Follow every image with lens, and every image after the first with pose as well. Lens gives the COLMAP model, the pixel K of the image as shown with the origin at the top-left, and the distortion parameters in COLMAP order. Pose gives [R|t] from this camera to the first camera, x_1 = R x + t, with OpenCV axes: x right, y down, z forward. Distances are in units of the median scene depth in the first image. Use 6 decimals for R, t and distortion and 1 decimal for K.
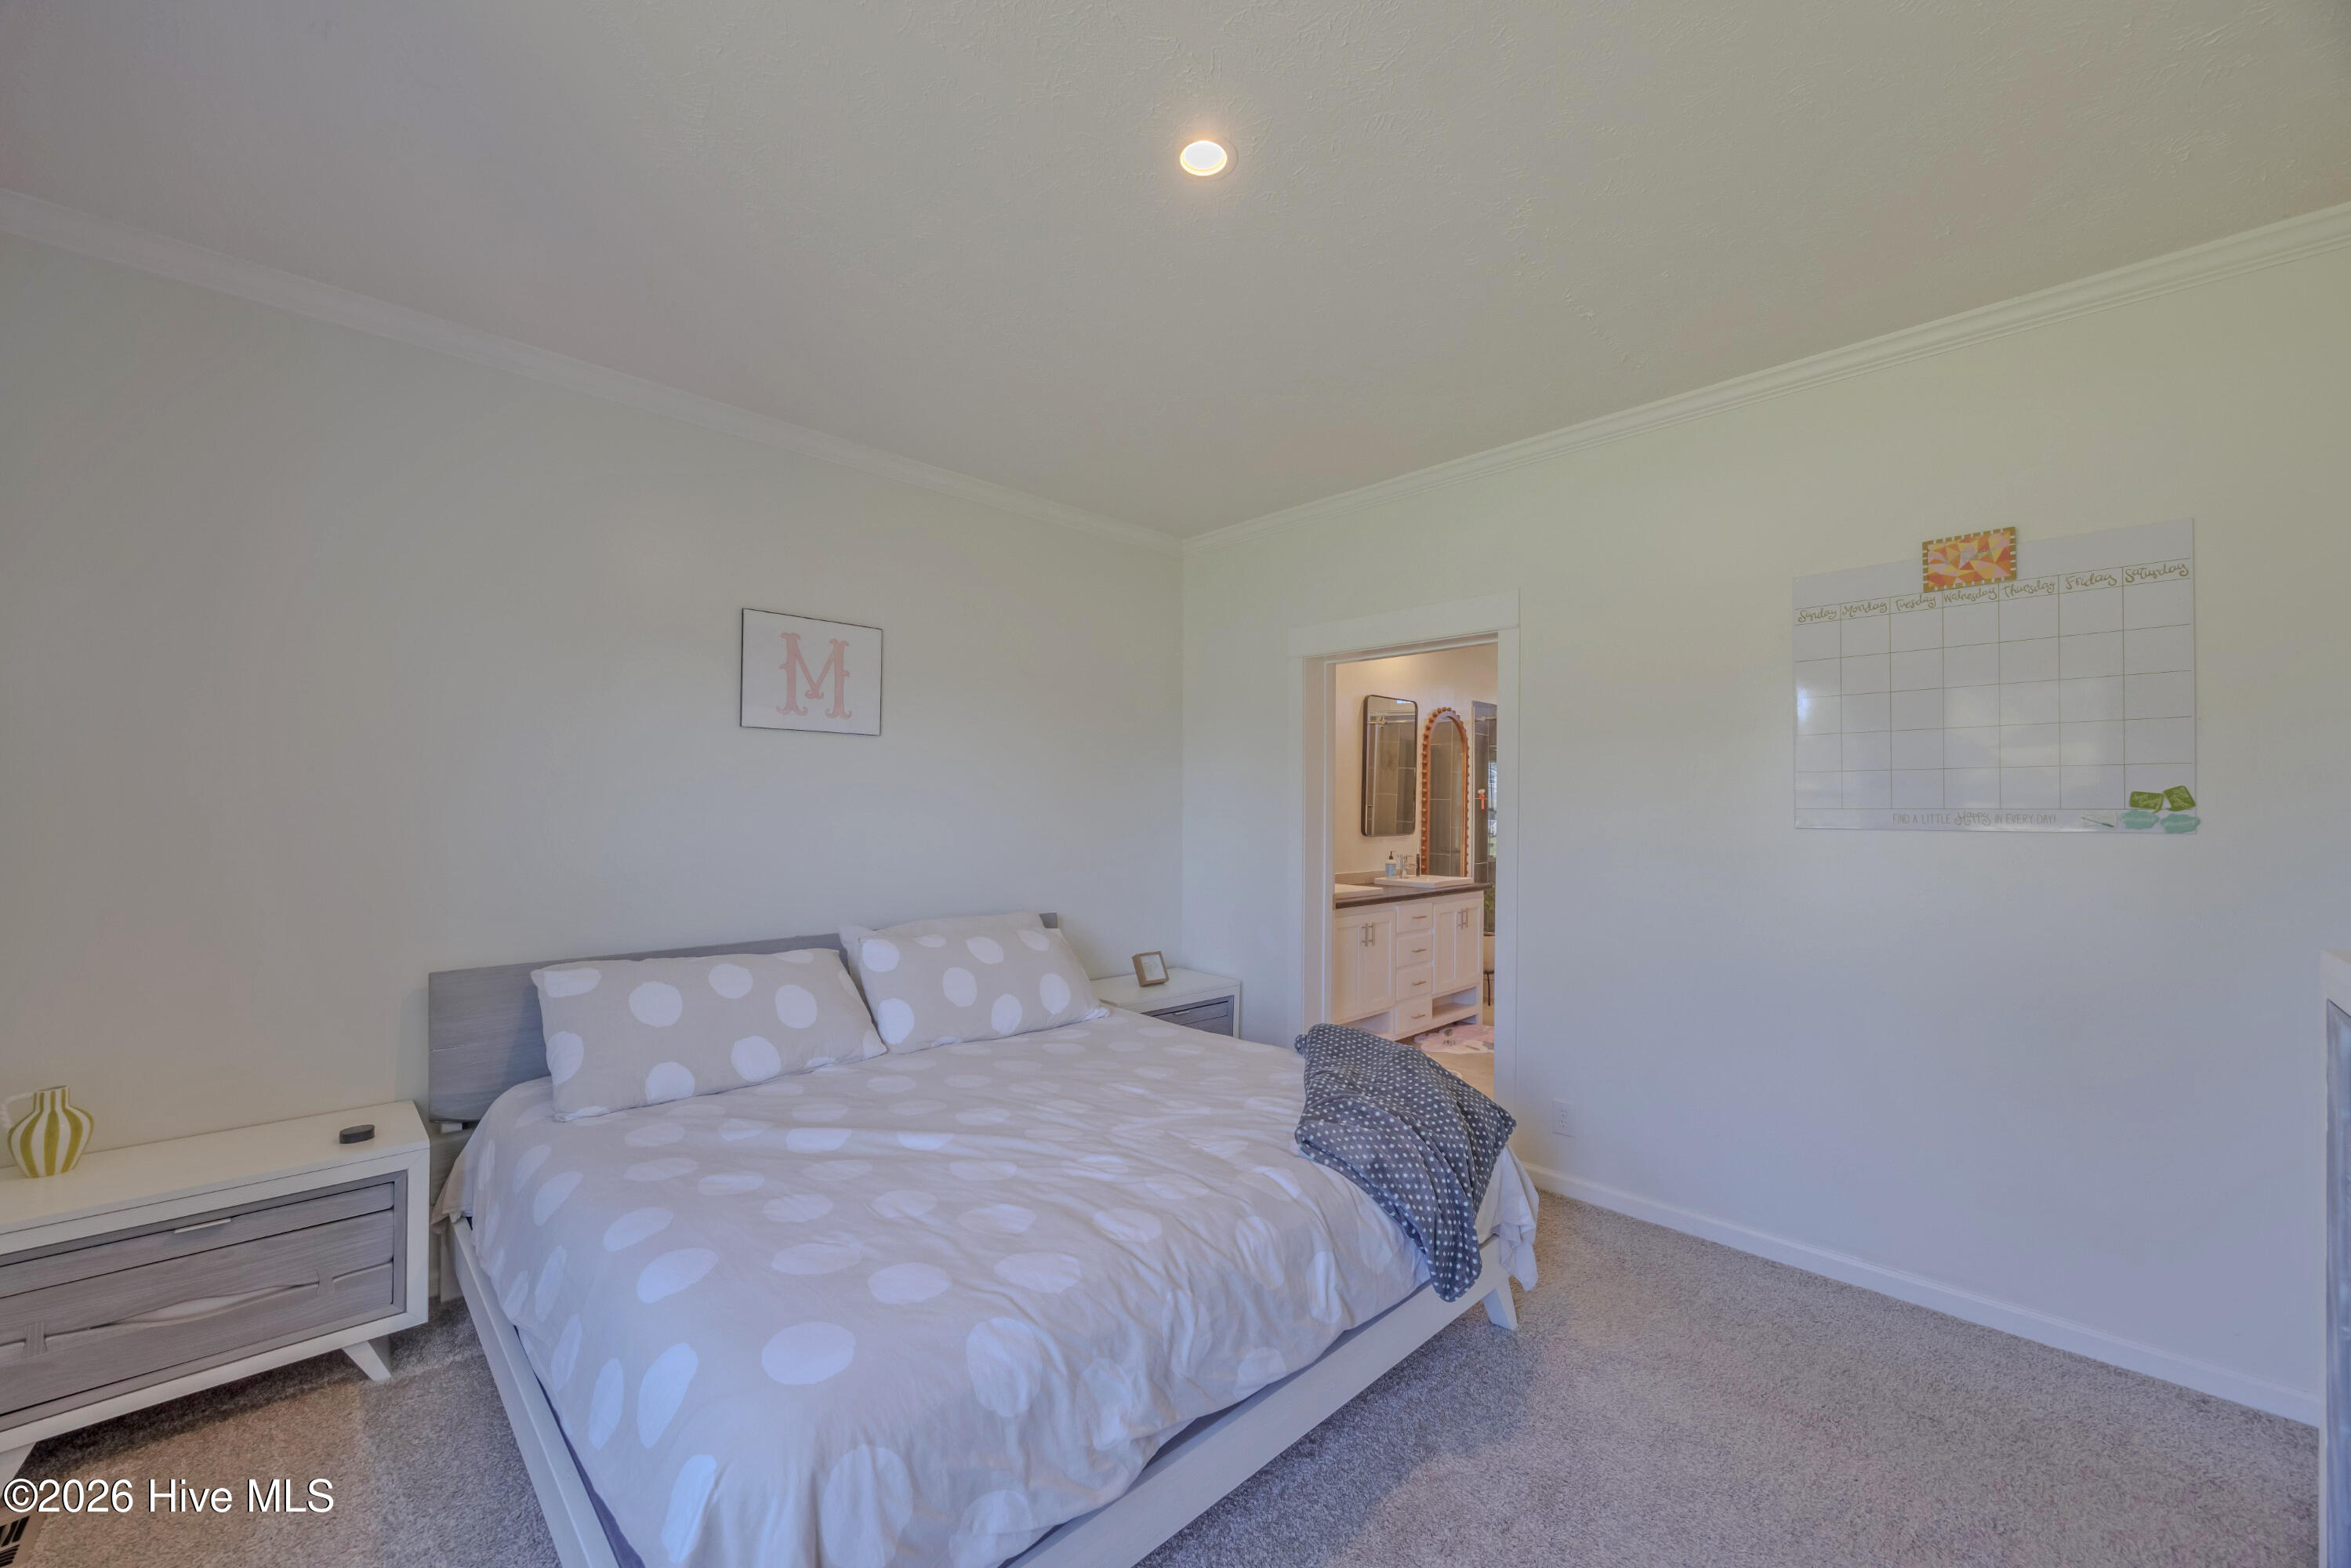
lens RADIAL K [[922.3, 0, 1175.5], [0, 922.3, 784.0], [0, 0, 1]] dist [-0.000069, -0.000067]
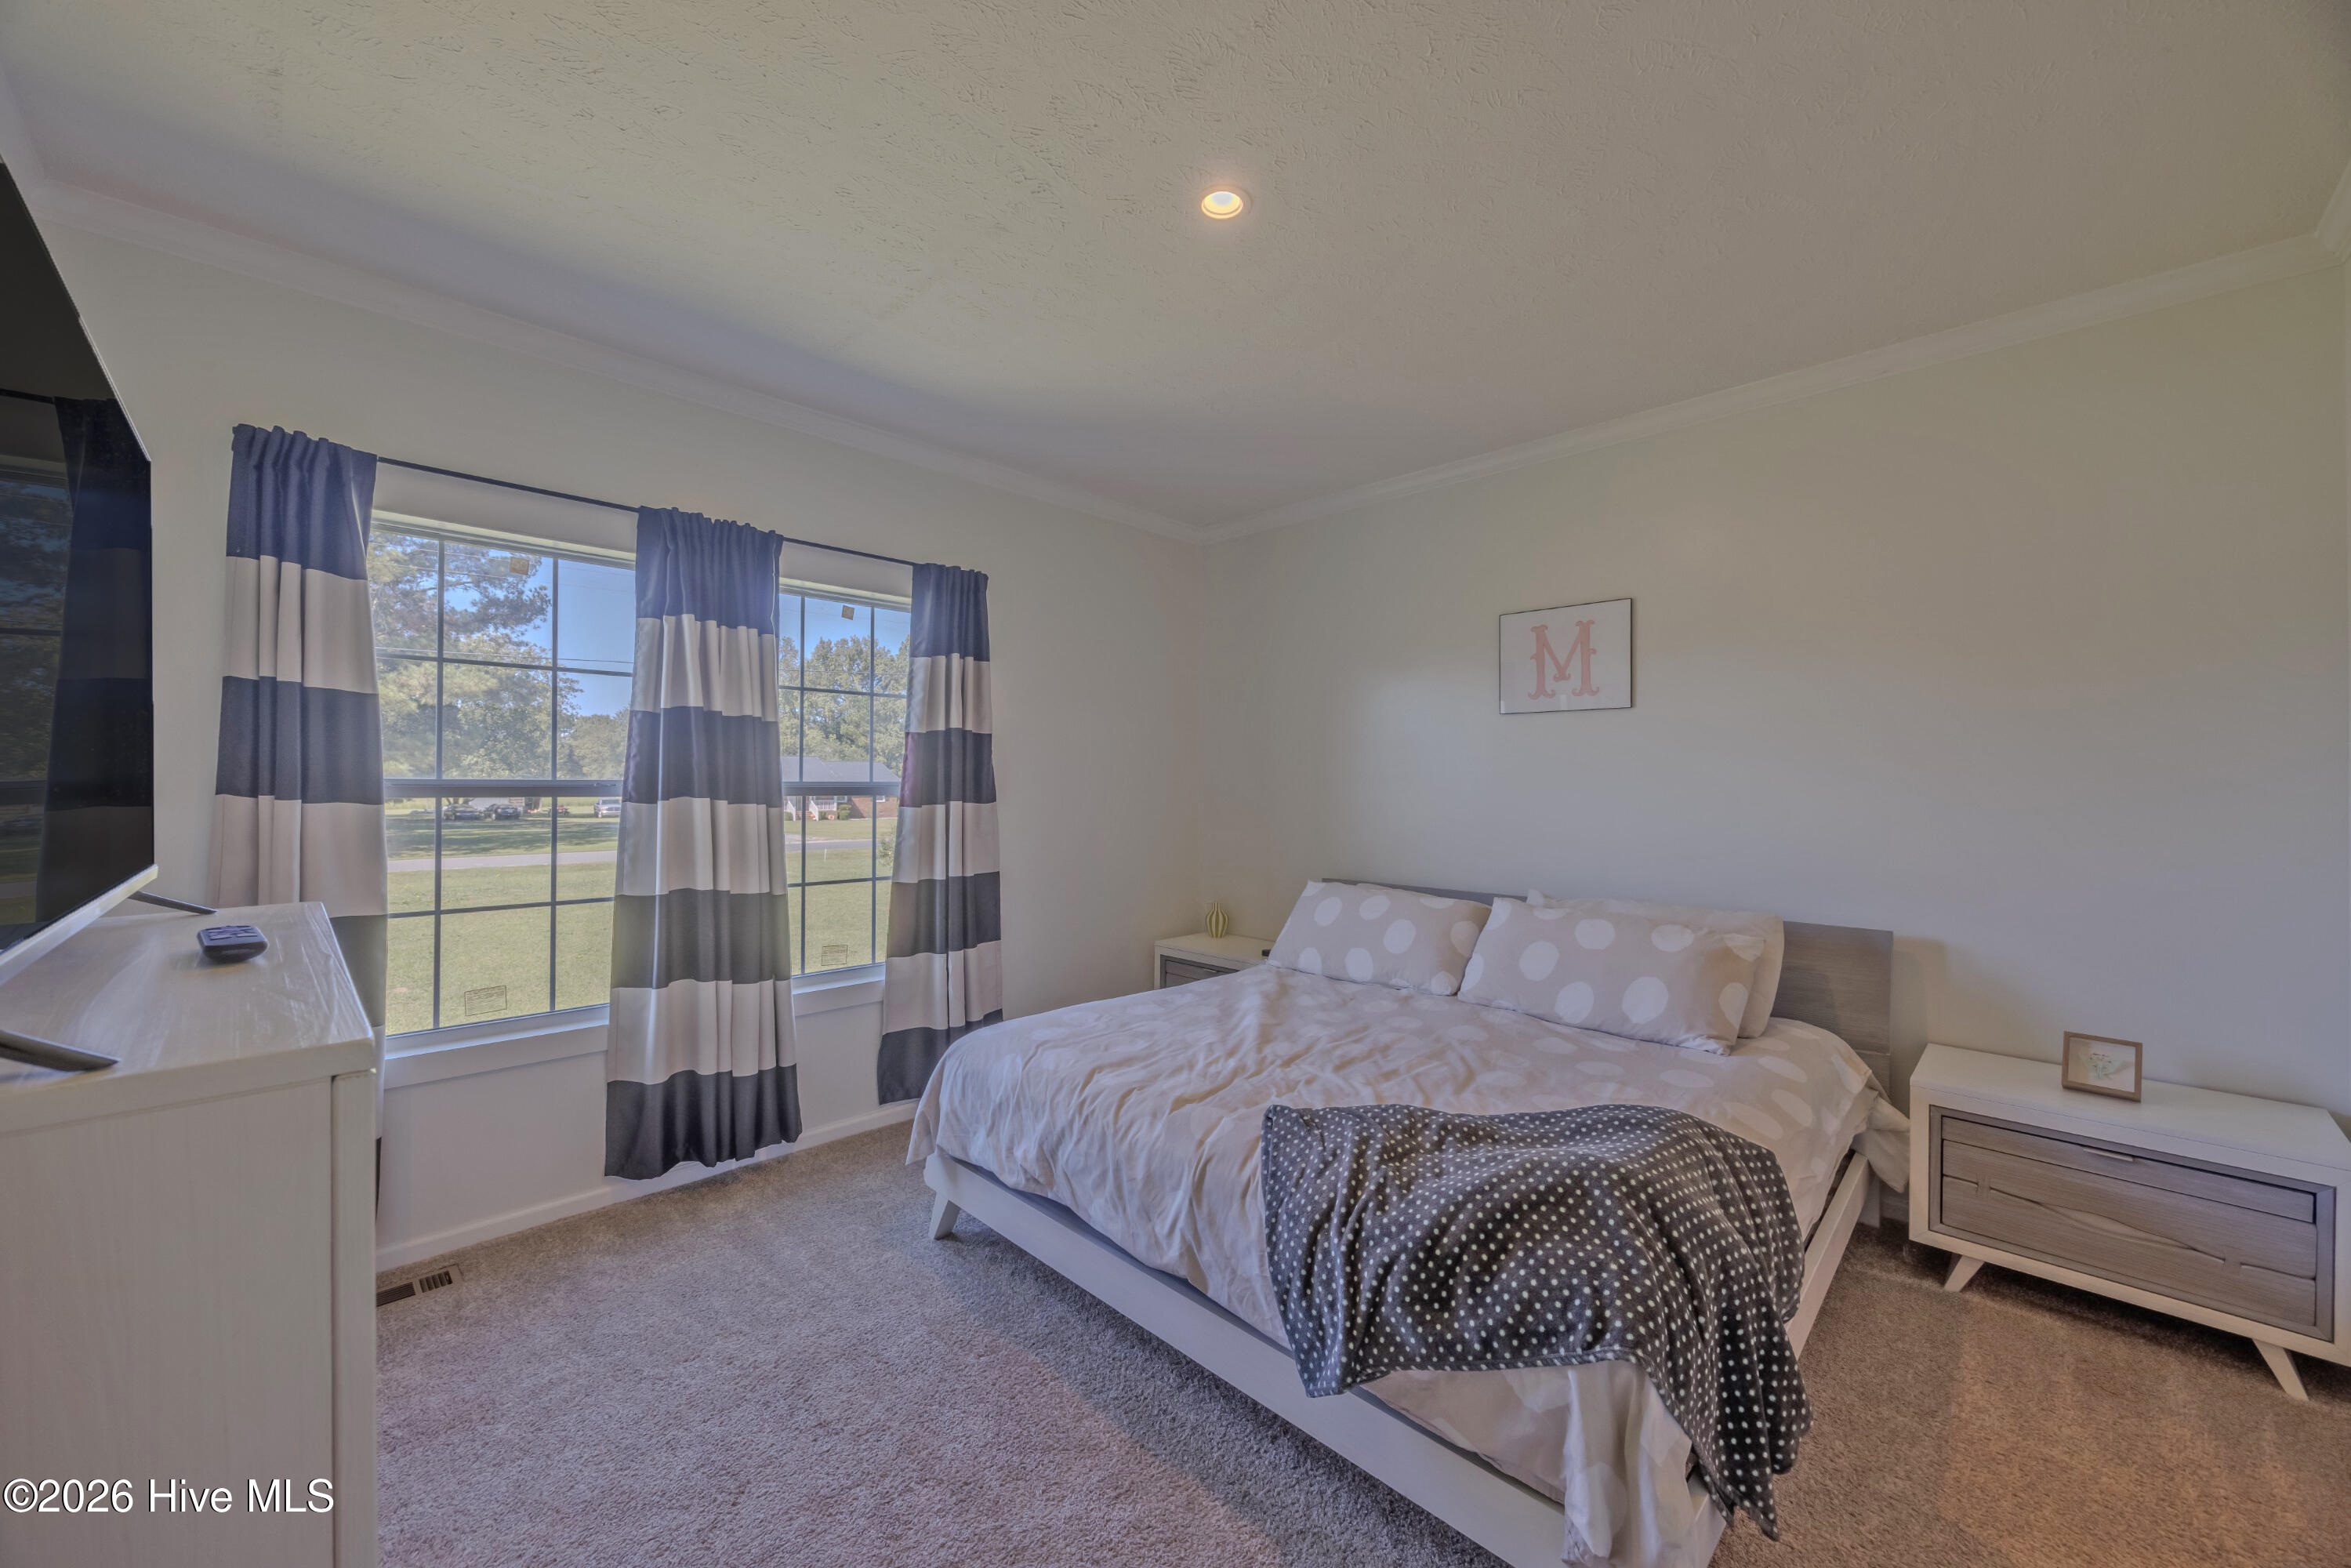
lens RADIAL K [[885.0, 0, 1175.5], [0, 885.0, 784.0], [0, 0, 1]] dist [-0.000620, -0.000085]
pose [[0.020888, -0.002820, -0.999778, 0.645406], [0.016078, 0.999868, -0.002484, 0.023439], [0.999653, -0.016022, 0.020931, 0.536638]]
